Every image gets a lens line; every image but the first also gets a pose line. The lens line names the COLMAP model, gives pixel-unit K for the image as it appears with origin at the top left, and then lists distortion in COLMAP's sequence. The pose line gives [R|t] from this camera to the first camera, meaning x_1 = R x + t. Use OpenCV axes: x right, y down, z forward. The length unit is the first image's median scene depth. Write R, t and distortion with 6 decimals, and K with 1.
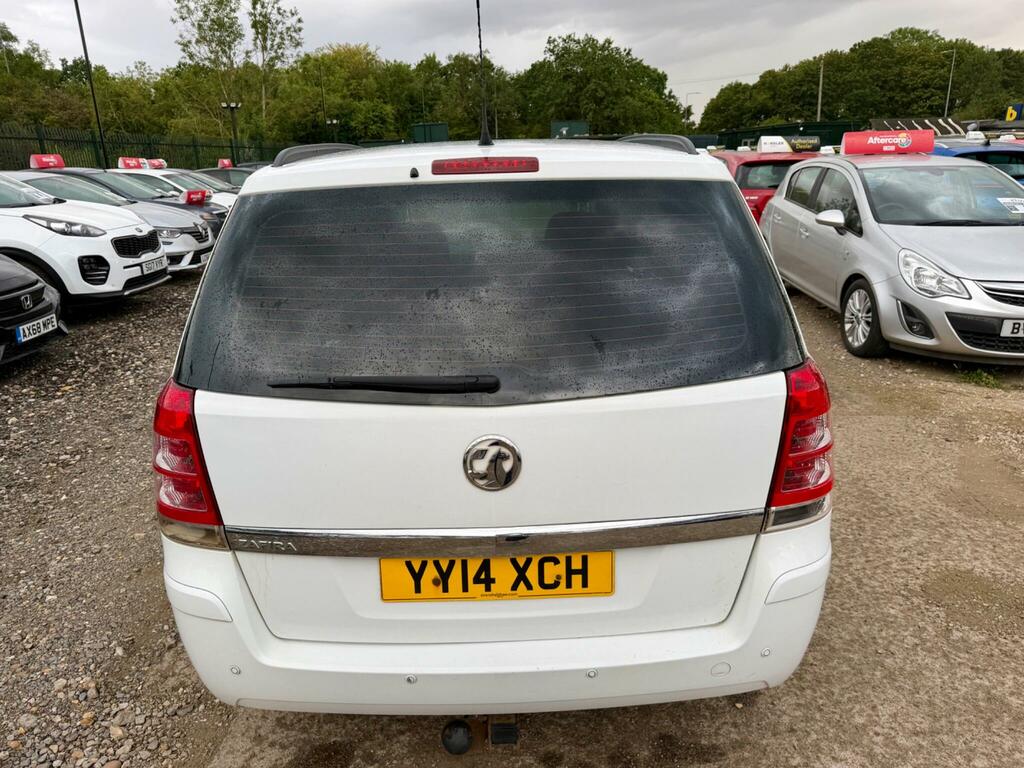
lens RADIAL K [[731.4, 0, 507.6], [0, 731.4, 389.6], [0, 0, 1]] dist [0.003989, -0.007943]
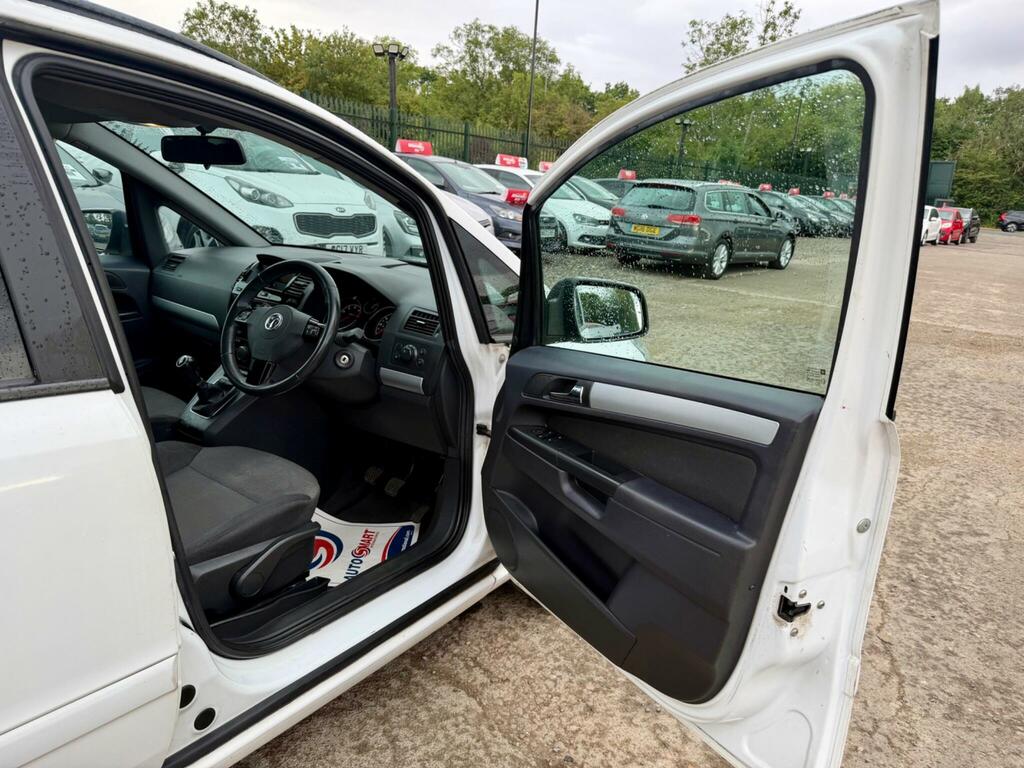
lens RADIAL K [[731.1, 0, 522.5], [0, 731.1, 385.1], [0, 0, 1]] dist [0.004765, -0.010599]
pose [[0.800175, 0.247227, -0.546442, 0.333258], [-0.270898, 0.961839, 0.038480, -0.142816], [0.535102, 0.117239, 0.836613, 0.524429]]
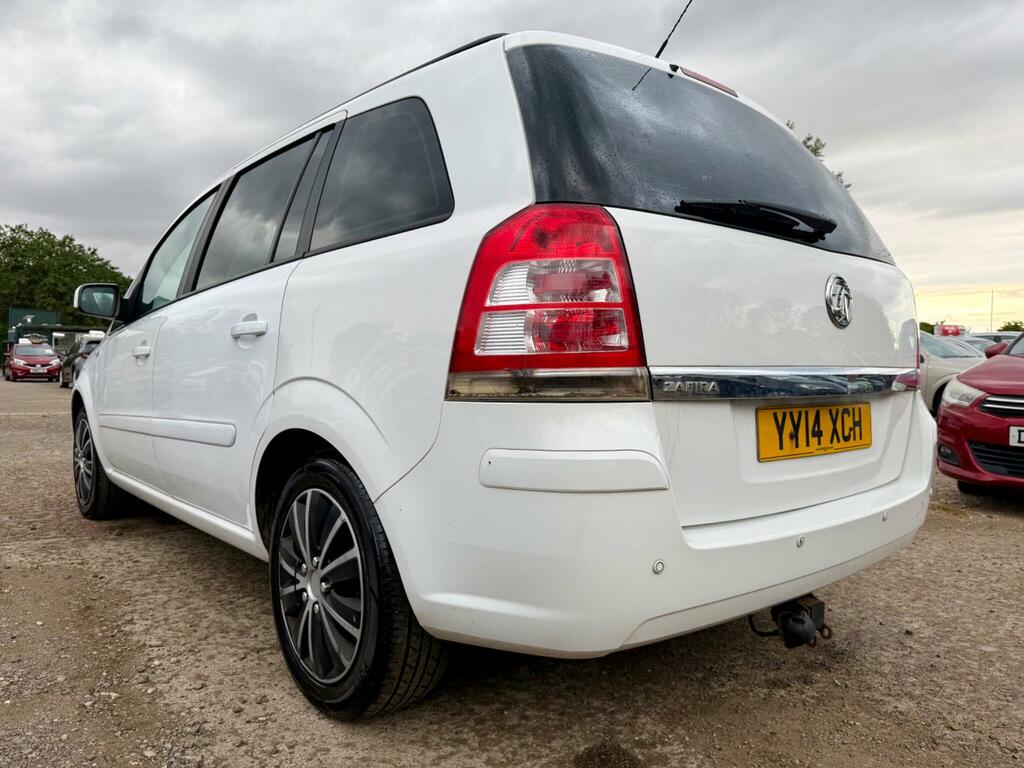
lens RADIAL K [[732.1, 0, 506.2], [0, 732.1, 383.6], [0, 0, 1]] dist [-0.001243, -0.004117]
pose [[0.771918, 0.020773, 0.635383, -0.298281], [0.160778, 0.960595, -0.226732, 0.105689], [-0.615055, 0.277174, 0.738161, 0.149673]]
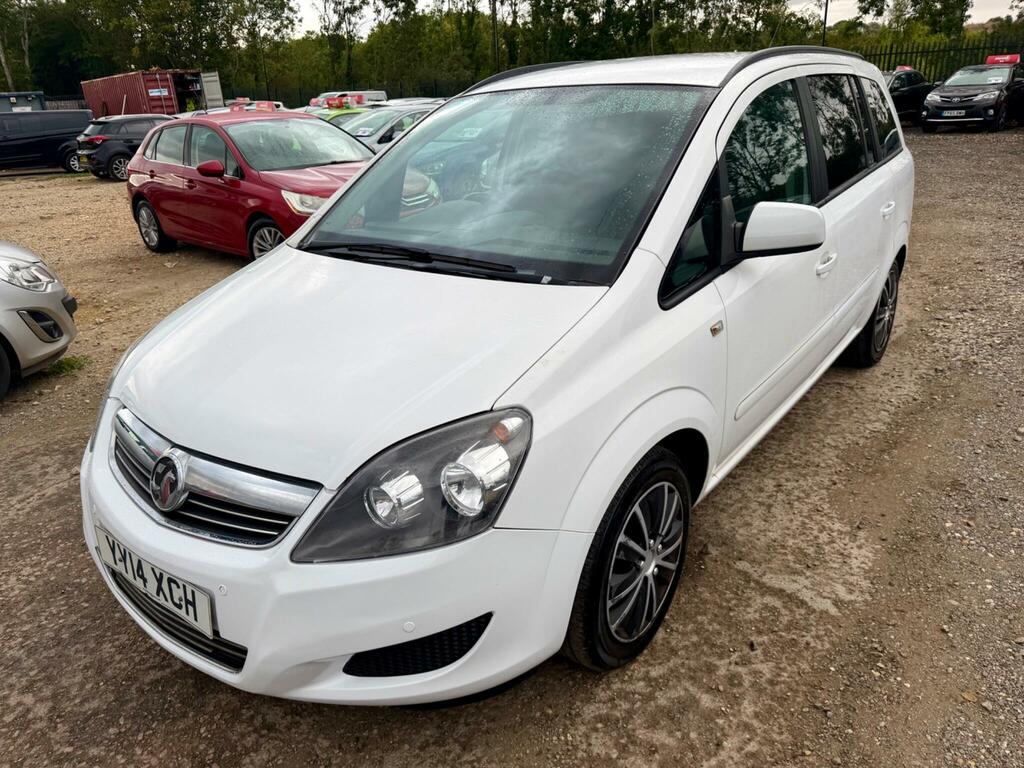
lens RADIAL K [[733.0, 0, 525.7], [0, 733.0, 382.6], [0, 0, 1]] dist [-0.002809, -0.003332]
pose [[-0.794717, -0.161915, 0.584986, -0.313952], [0.243467, 0.797803, 0.551575, -0.330778], [-0.556012, 0.580770, -0.594606, 1.129712]]
